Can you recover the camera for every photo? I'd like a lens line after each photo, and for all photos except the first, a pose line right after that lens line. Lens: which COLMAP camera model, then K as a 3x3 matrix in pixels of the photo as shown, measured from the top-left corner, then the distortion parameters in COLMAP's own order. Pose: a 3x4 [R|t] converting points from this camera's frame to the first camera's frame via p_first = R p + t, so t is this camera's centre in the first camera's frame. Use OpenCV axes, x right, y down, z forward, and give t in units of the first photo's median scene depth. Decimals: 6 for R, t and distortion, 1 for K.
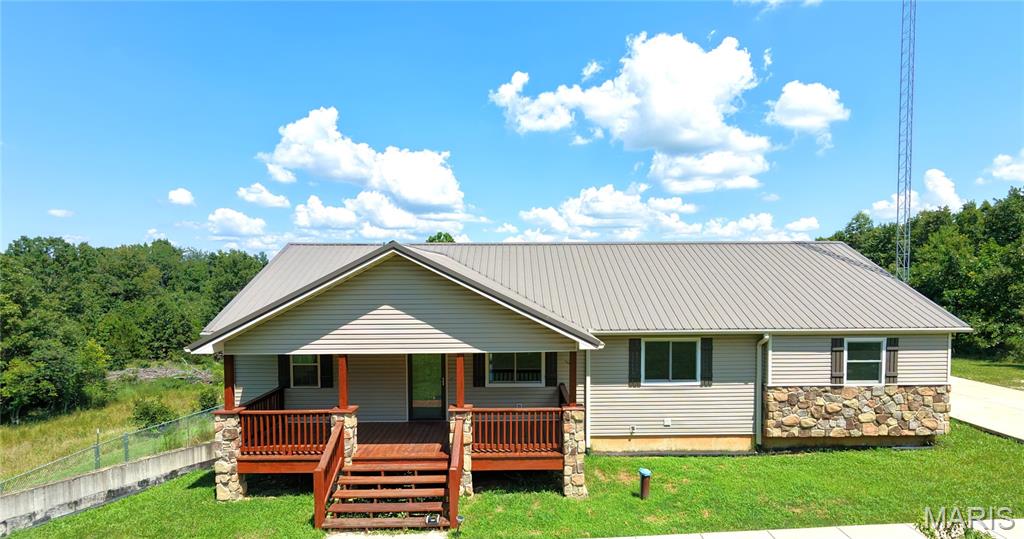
lens RADIAL K [[505.7, 0, 510.4], [0, 505.7, 304.5], [0, 0, 1]] dist [0.001552, -0.000722]
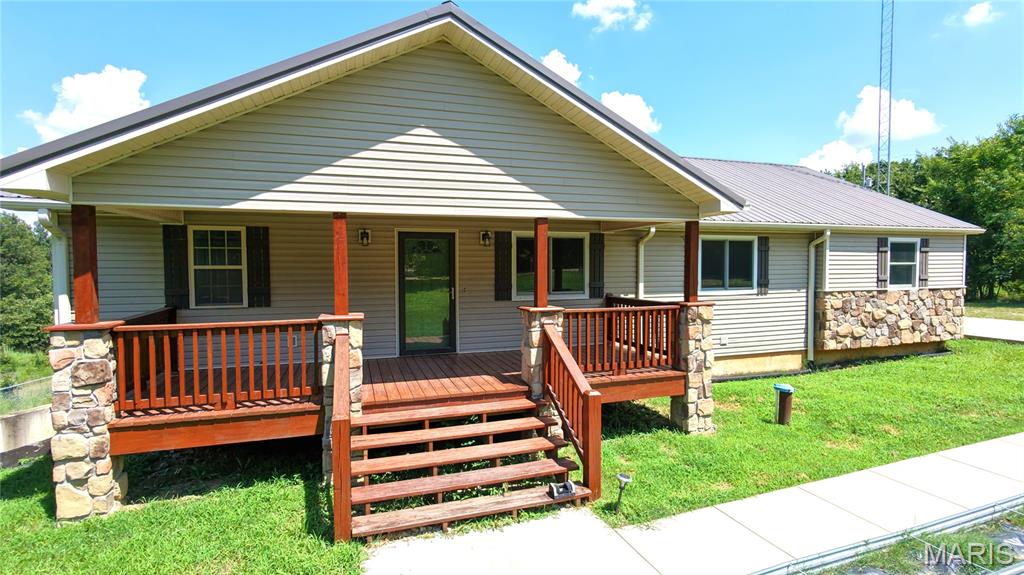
lens RADIAL K [[492.2, 0, 512.0], [0, 492.2, 287.5], [0, 0, 1]] dist [0.003166, 0.001041]
pose [[0.951347, -0.012631, 0.307863, -0.261175], [0.012501, 0.999919, 0.002394, 0.145492], [-0.307868, 0.001571, 0.951428, 0.360805]]
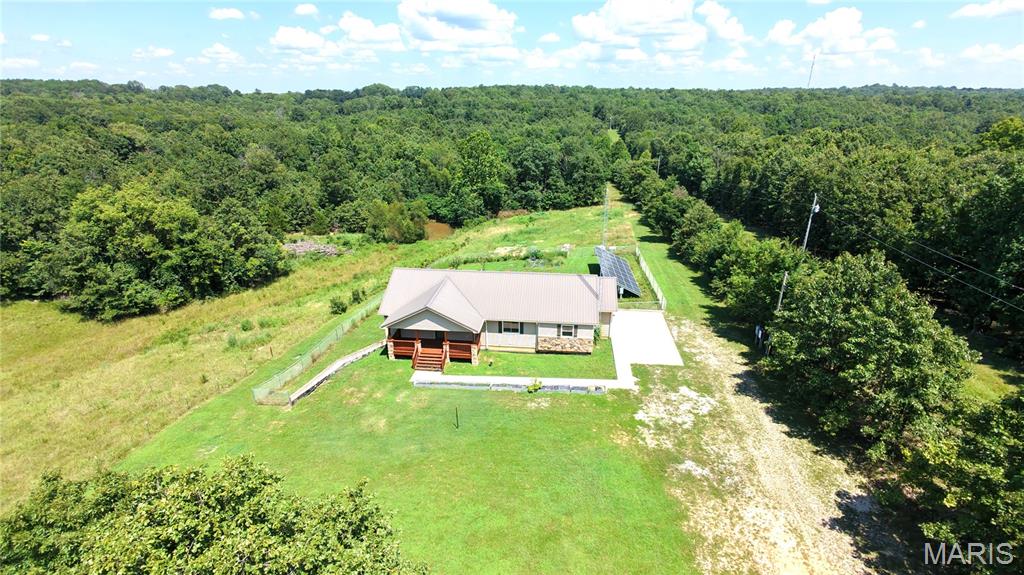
lens RADIAL K [[492.2, 0, 512.0], [0, 492.2, 287.5], [0, 0, 1]] dist [0.003166, 0.001041]
pose [[0.992133, 0.049996, -0.114772, 0.696206], [-0.010019, 0.945560, 0.325293, -1.221173], [0.124787, -0.321584, 0.938622, -2.019324]]
